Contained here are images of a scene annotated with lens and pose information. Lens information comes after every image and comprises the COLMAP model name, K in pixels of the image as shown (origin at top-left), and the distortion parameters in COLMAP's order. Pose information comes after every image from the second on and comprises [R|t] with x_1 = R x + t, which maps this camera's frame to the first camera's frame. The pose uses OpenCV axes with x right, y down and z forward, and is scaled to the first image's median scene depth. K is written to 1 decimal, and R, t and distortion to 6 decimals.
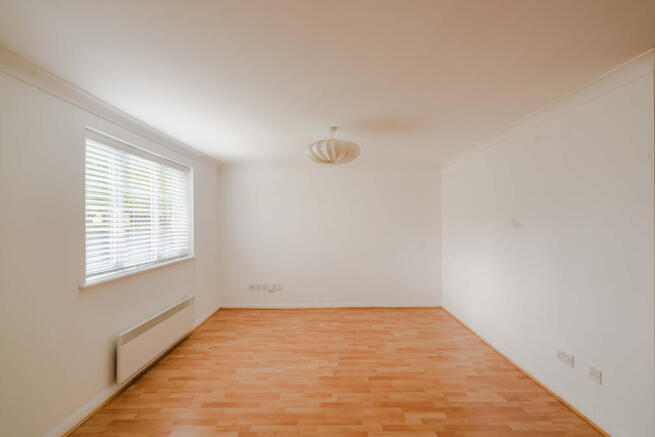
lens RADIAL K [[306.9, 0, 327.5], [0, 306.9, 218.5], [0, 0, 1]] dist [-0.004530, -0.000265]
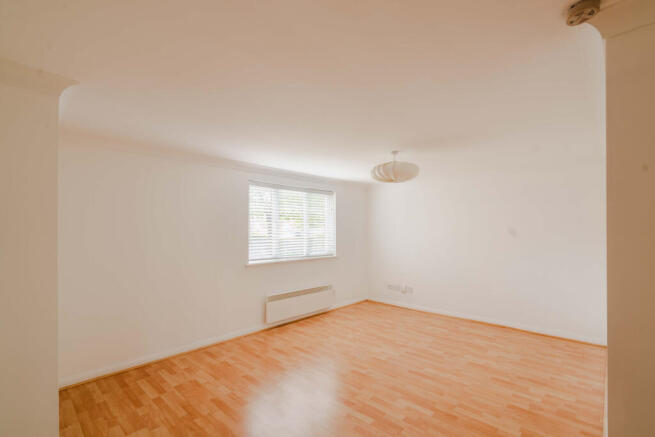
lens RADIAL K [[300.8, 0, 326.4], [0, 300.8, 229.5], [0, 0, 1]] dist [0.003647, 0.000316]
pose [[0.730770, 0.004949, -0.682606, 0.606931], [0.001806, 0.999956, 0.009182, -0.010348], [0.682621, -0.007943, 0.730729, -0.014918]]
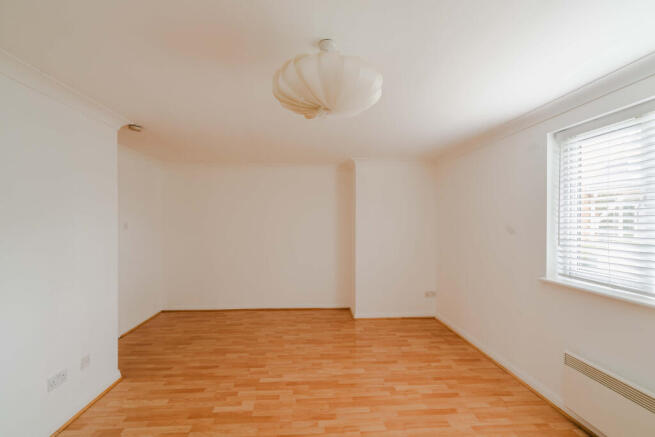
lens RADIAL K [[306.9, 0, 327.5], [0, 306.9, 218.5], [0, 0, 1]] dist [-0.004530, -0.000265]
pose [[-0.997225, 0.004271, -0.074319, 0.054379], [0.005263, 0.999900, -0.013160, 0.007043], [0.074255, -0.013515, -0.997148, 1.515279]]
